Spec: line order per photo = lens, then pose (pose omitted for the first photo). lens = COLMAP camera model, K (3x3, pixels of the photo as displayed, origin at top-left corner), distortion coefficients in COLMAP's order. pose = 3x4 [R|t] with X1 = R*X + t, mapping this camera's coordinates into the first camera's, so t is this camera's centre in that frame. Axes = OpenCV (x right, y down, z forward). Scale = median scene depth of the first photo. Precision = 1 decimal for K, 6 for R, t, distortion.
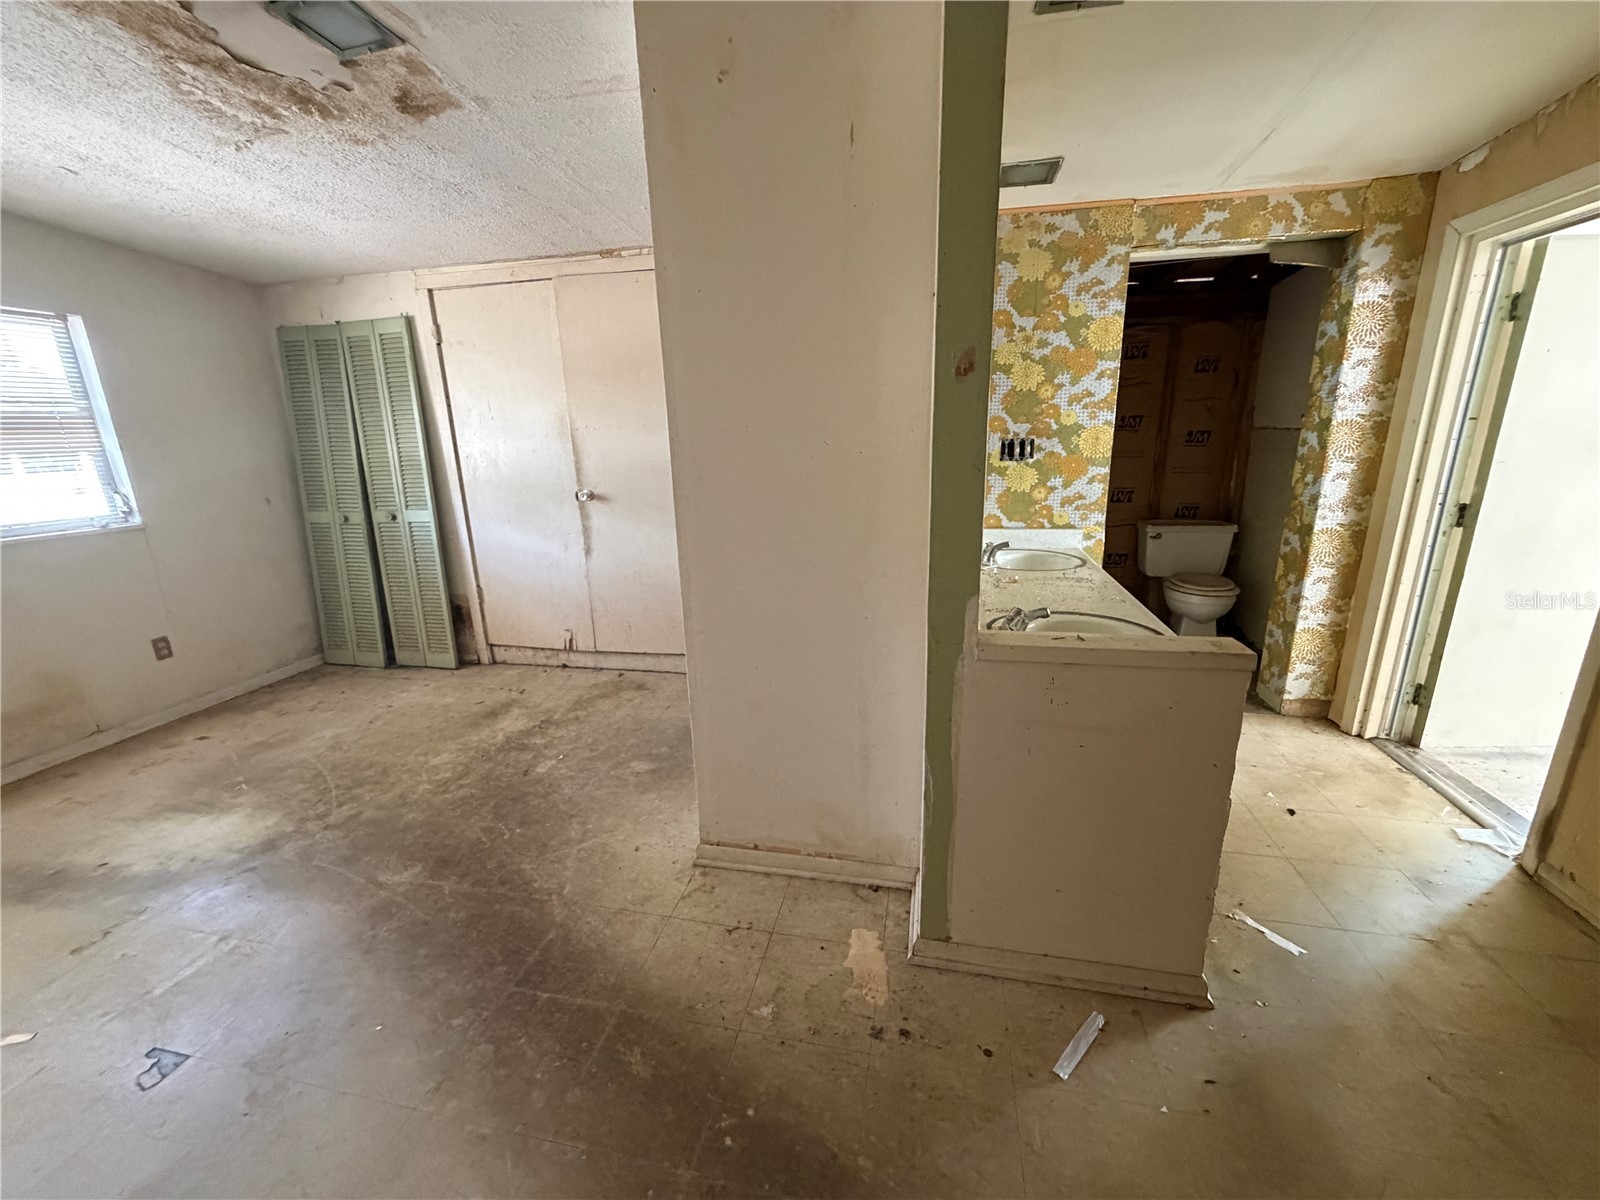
lens RADIAL K [[640.2, 0, 798.3], [0, 640.2, 601.3], [0, 0, 1]] dist [0.000211, -0.000300]
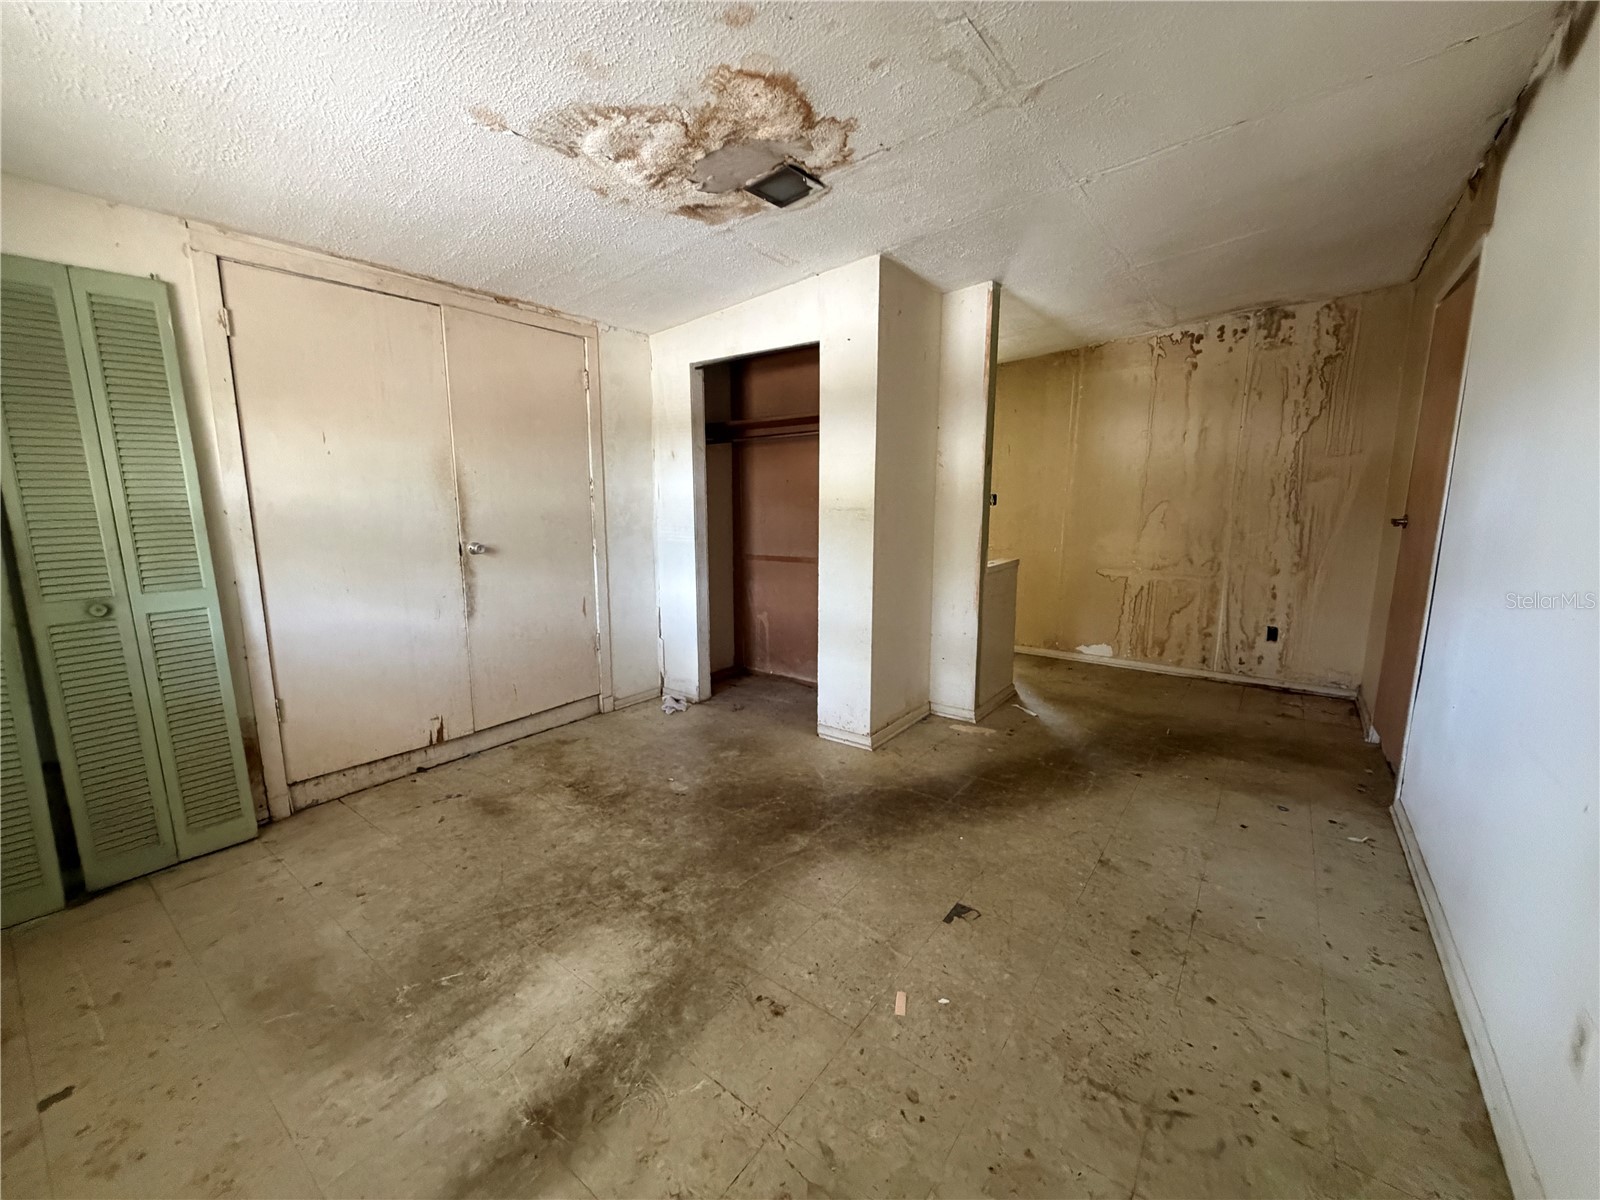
lens RADIAL K [[640.2, 0, 800.9], [0, 640.2, 599.2], [0, 0, 1]] dist [0.000211, -0.000300]
pose [[0.413720, -0.121107, 0.902313, -0.968123], [0.228837, 0.973126, 0.025687, -0.017666], [-0.881175, 0.195855, 0.430315, 0.246588]]
